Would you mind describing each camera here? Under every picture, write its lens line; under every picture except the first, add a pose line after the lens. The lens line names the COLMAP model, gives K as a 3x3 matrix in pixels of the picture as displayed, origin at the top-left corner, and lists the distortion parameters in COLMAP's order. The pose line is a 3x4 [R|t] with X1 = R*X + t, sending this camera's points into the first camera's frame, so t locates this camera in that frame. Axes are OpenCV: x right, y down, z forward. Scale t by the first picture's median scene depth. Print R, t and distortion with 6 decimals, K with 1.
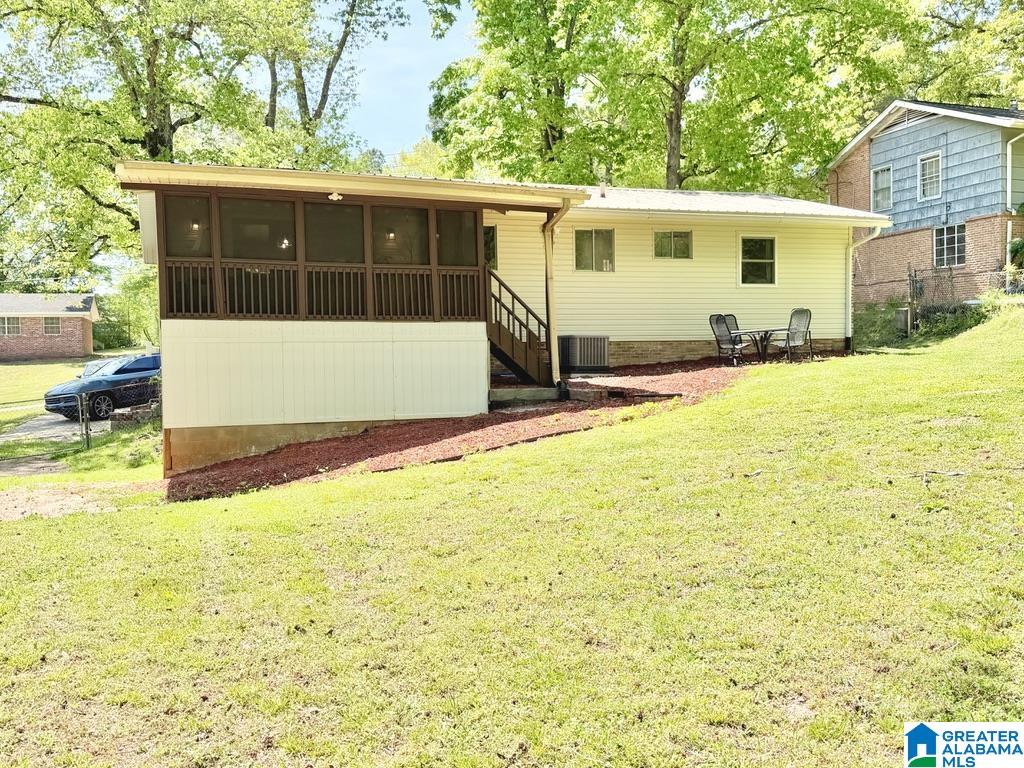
lens RADIAL K [[951.7, 0, 510.8], [0, 951.7, 382.9], [0, 0, 1]] dist [0.079415, 0.000000]
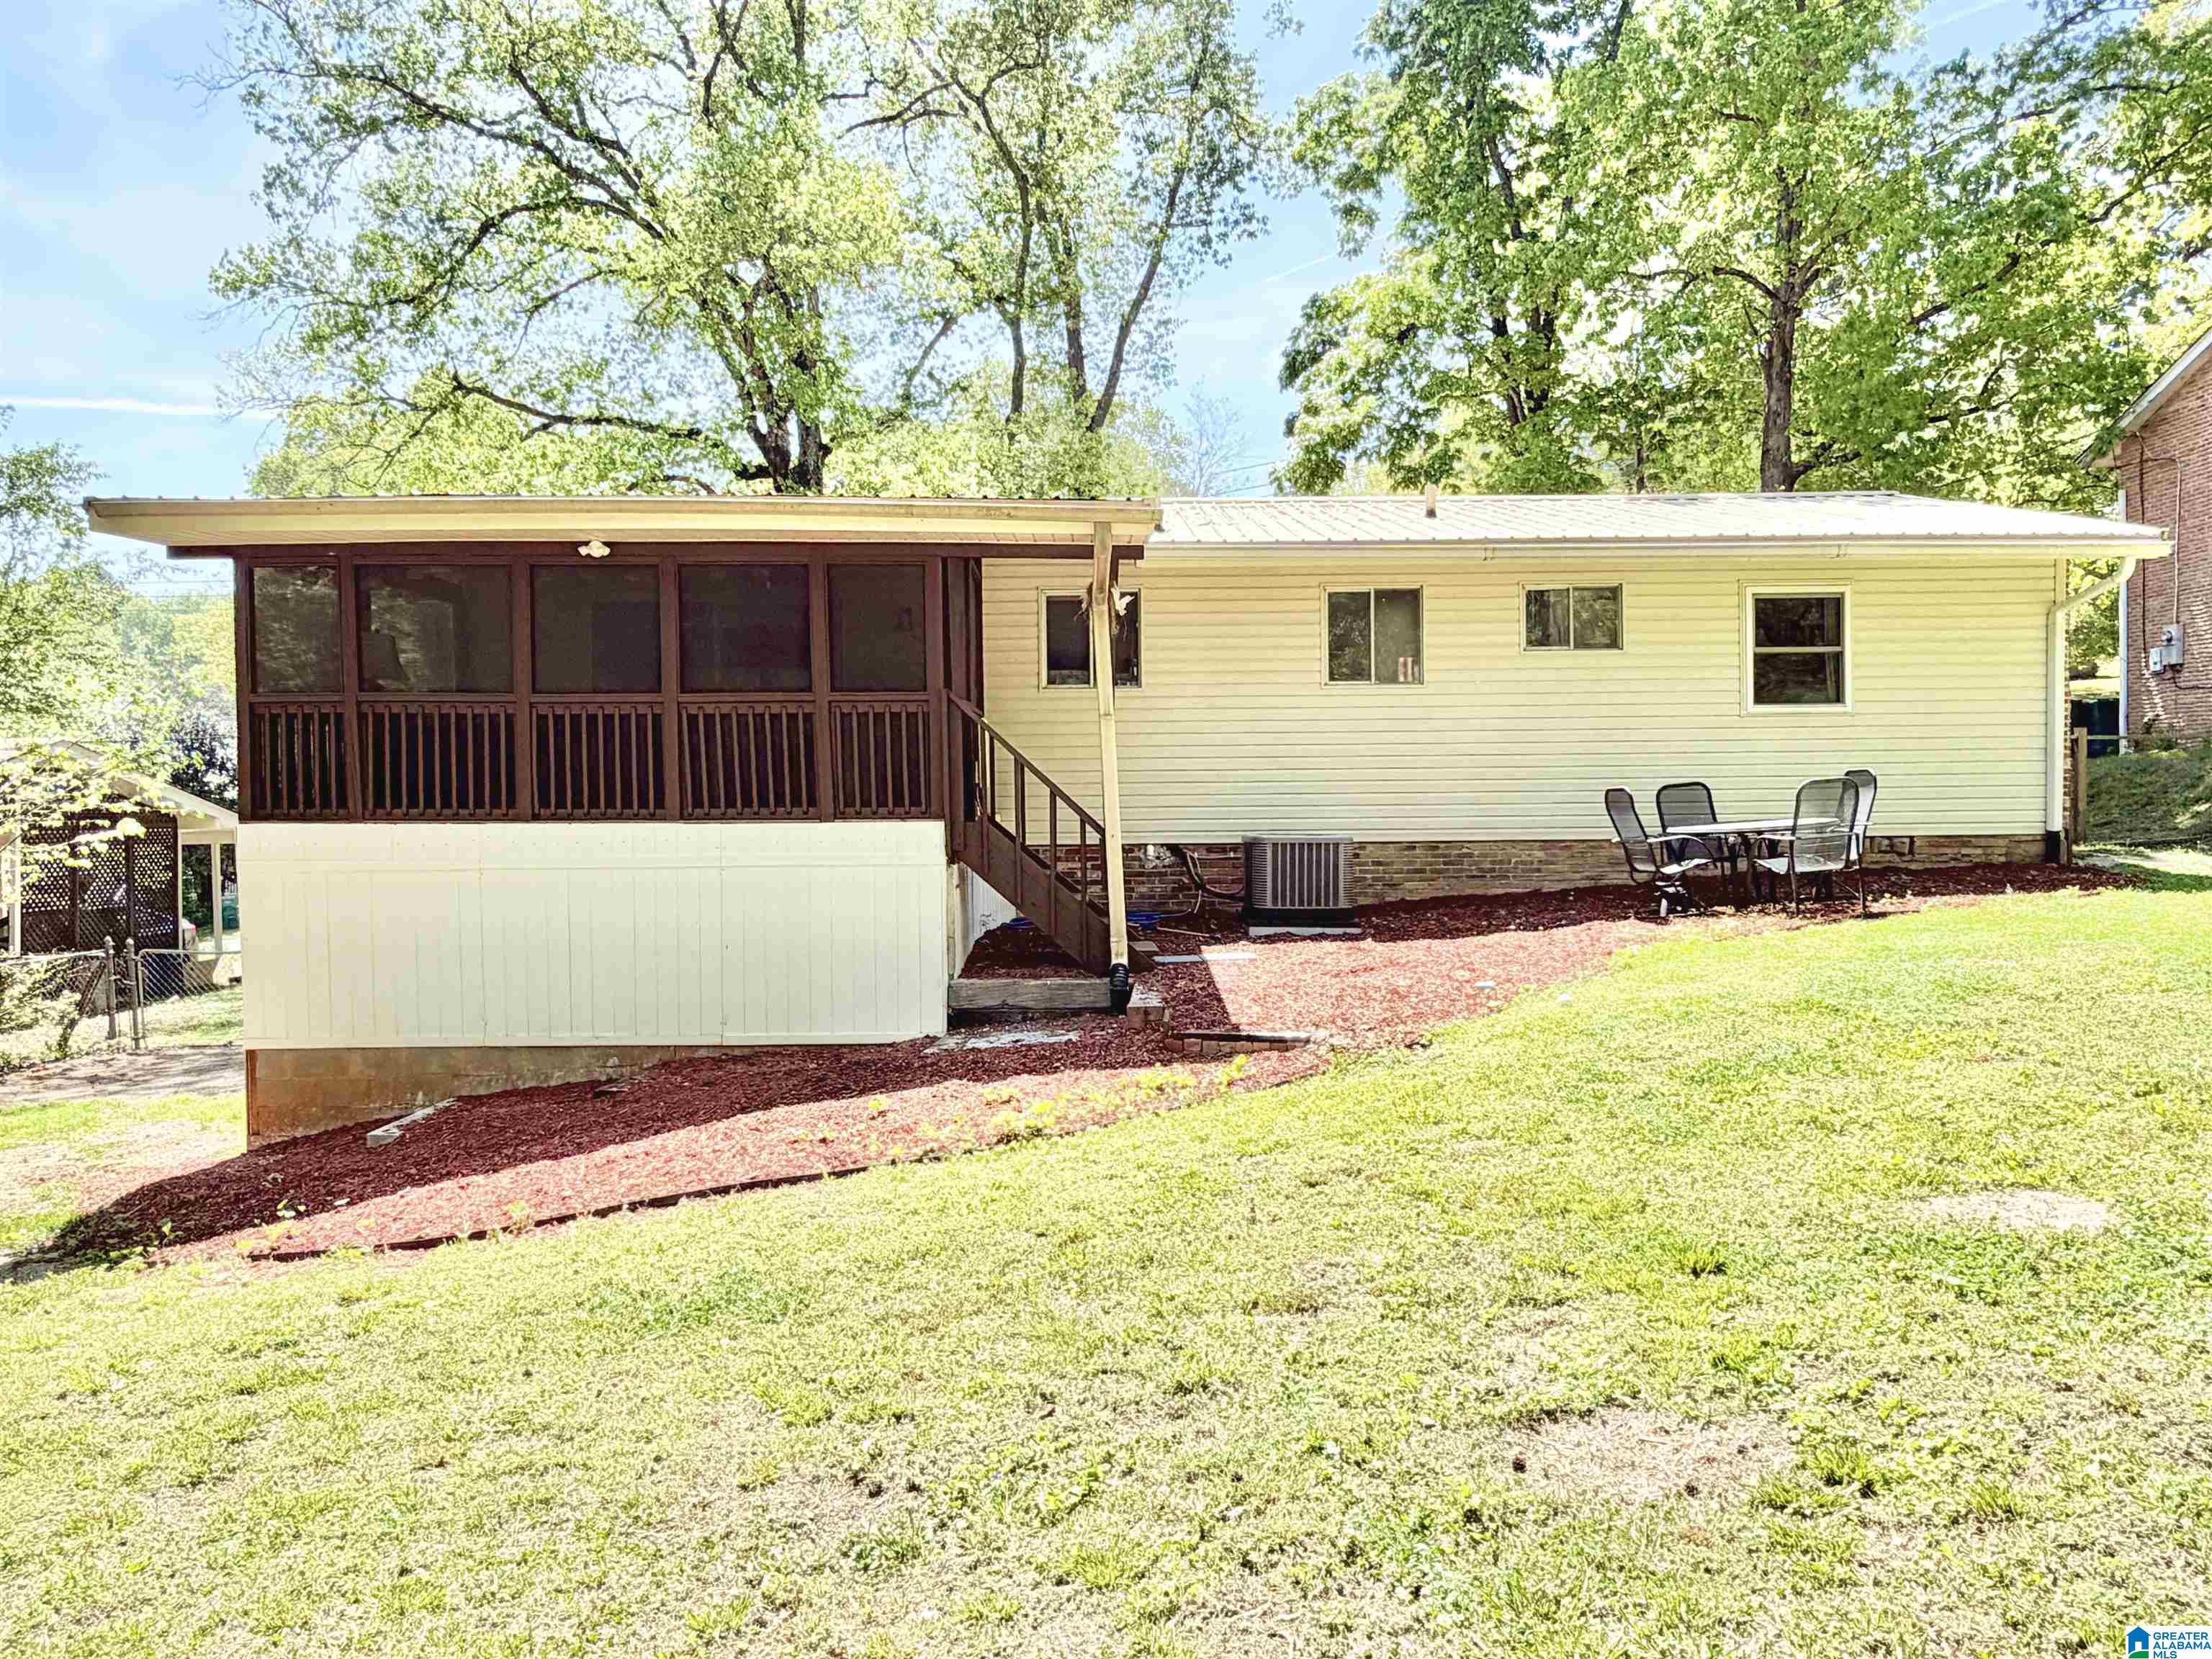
lens RADIAL K [[1517.0, 0, 1116.9], [0, 1517.0, 824.4], [0, 0, 1]] dist [-0.009548, 0.022171]
pose [[0.943952, 0.009153, -0.329956, 0.200306], [-0.012389, 0.999894, -0.007705, -0.042980], [0.329850, 0.011361, 0.943965, 0.282976]]
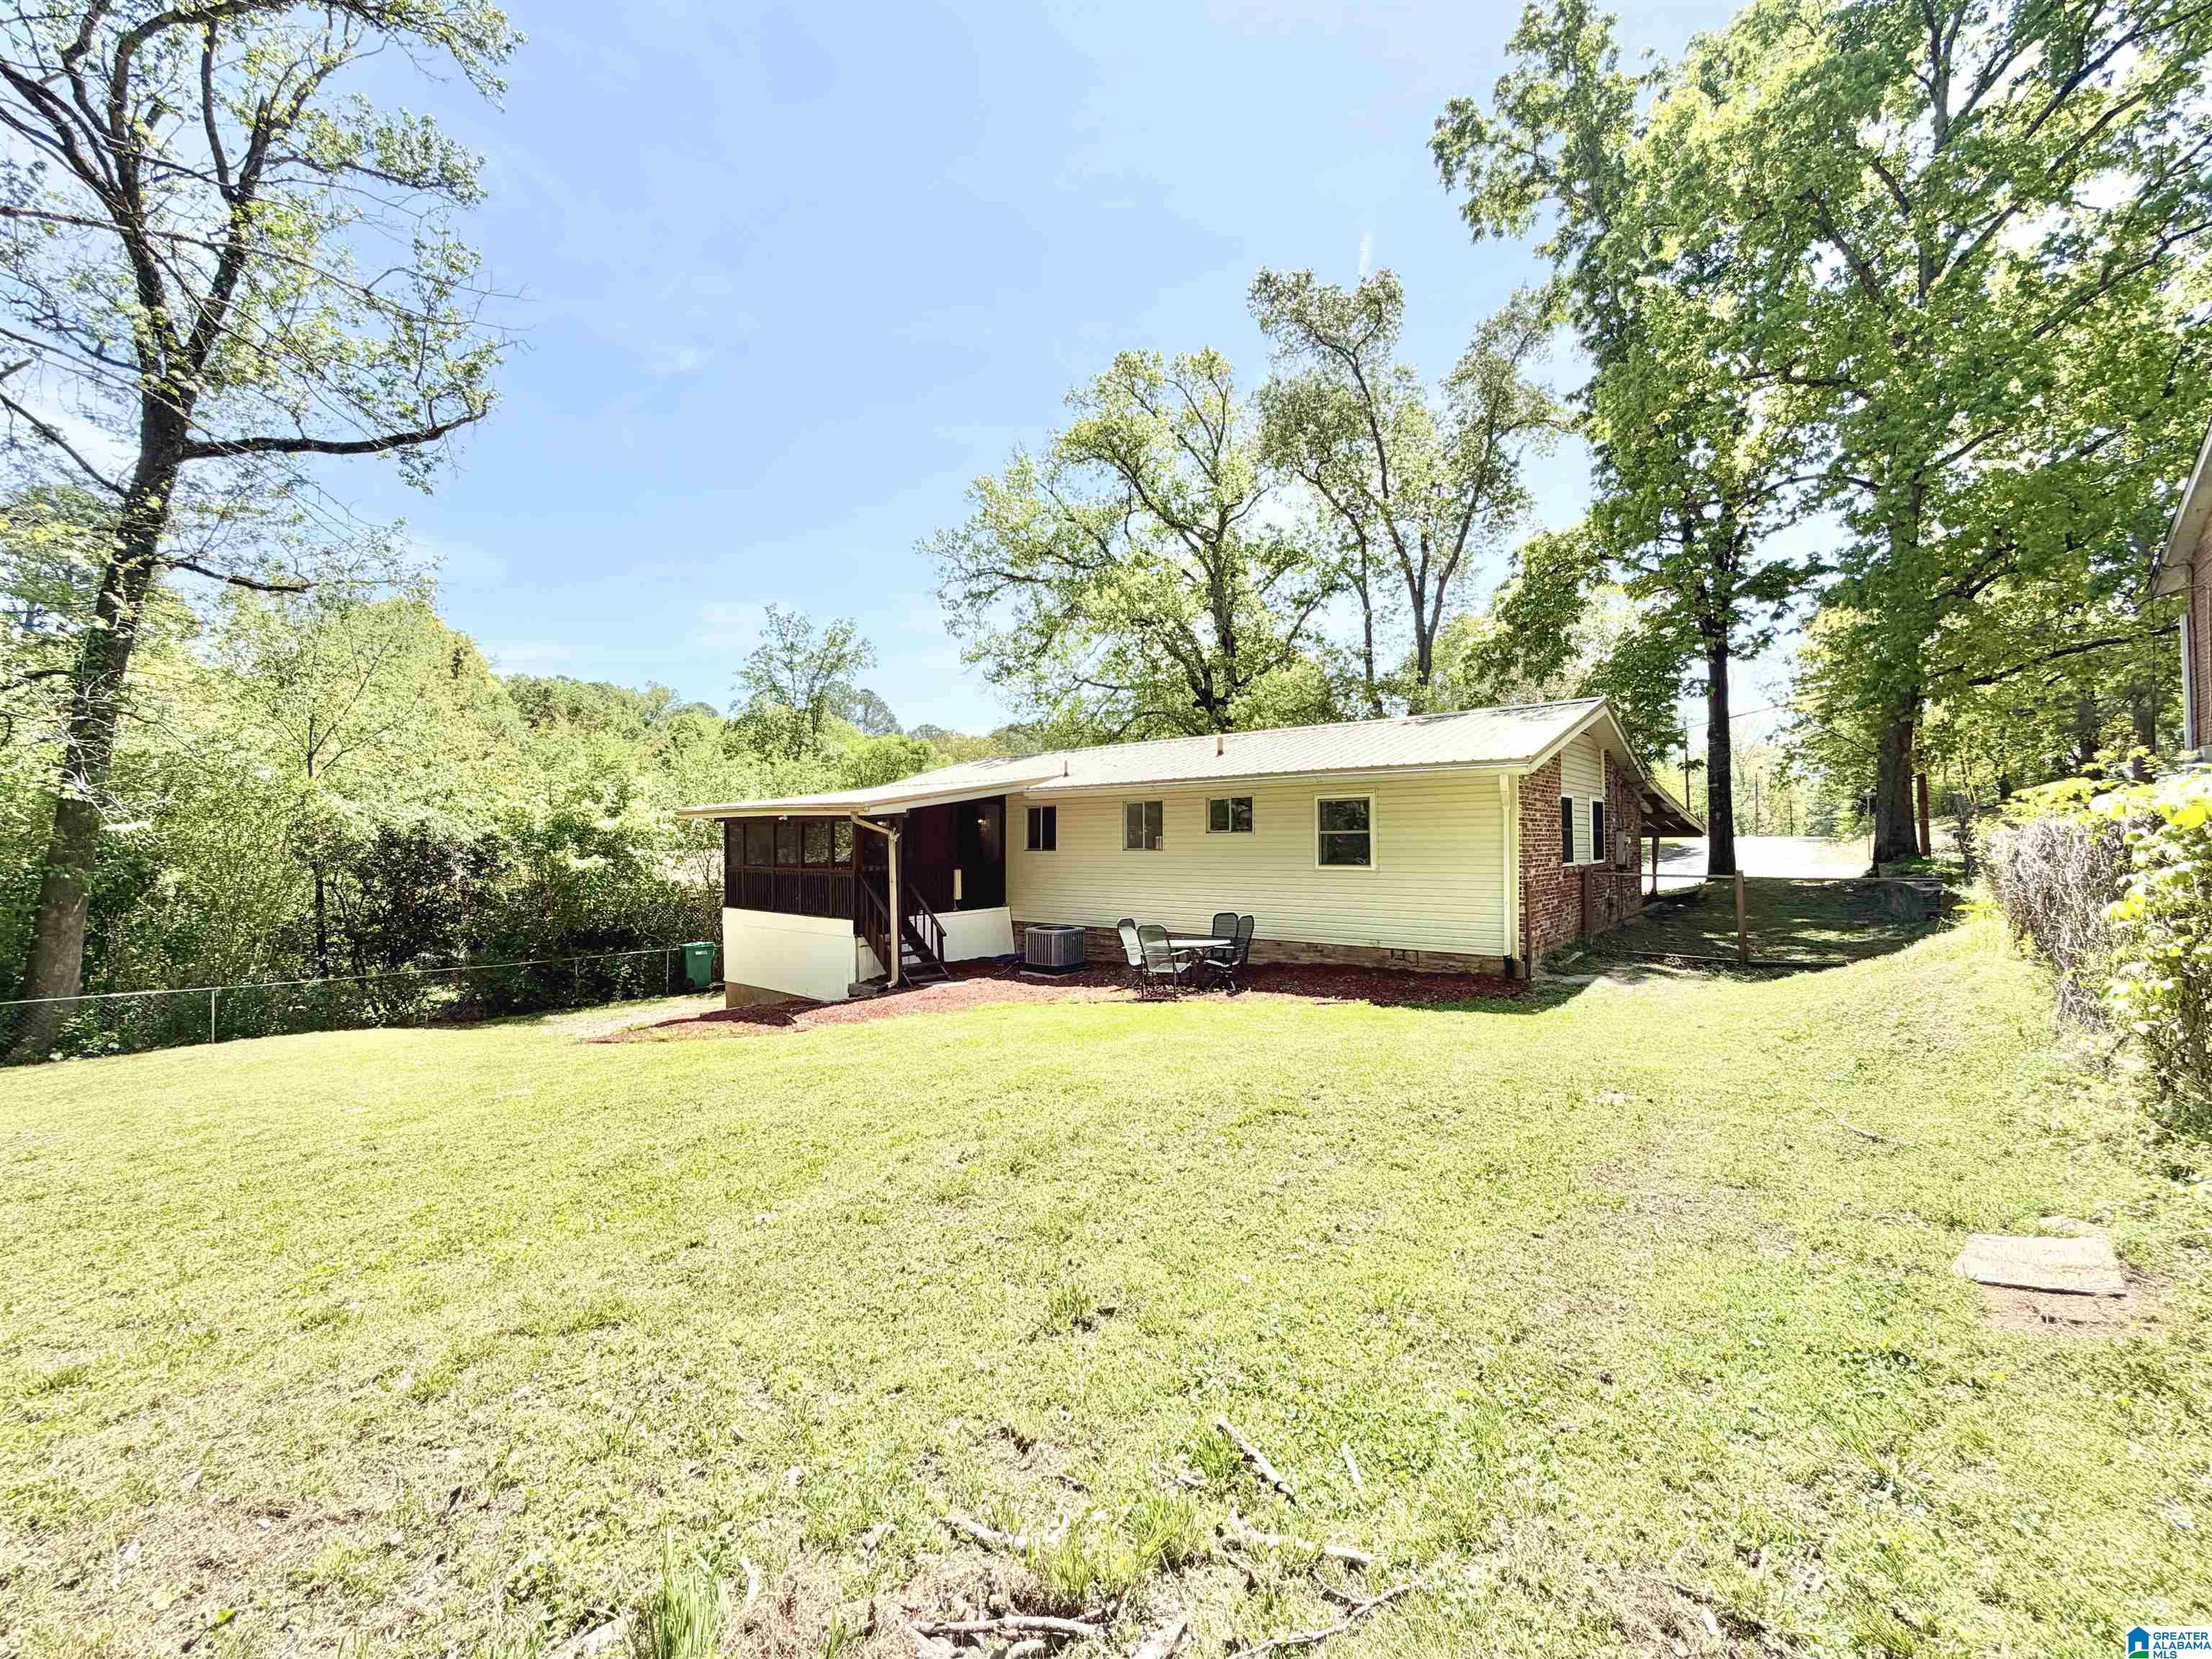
lens RADIAL K [[892.8, 0, 1093.1], [0, 892.8, 832.3], [0, 0, 1]] dist [0.000690, -0.000621]
pose [[0.488110, 0.001802, -0.872780, 0.749784], [-0.023113, 0.999674, -0.010863, -0.118818], [0.872476, 0.025475, 0.487993, 0.537314]]
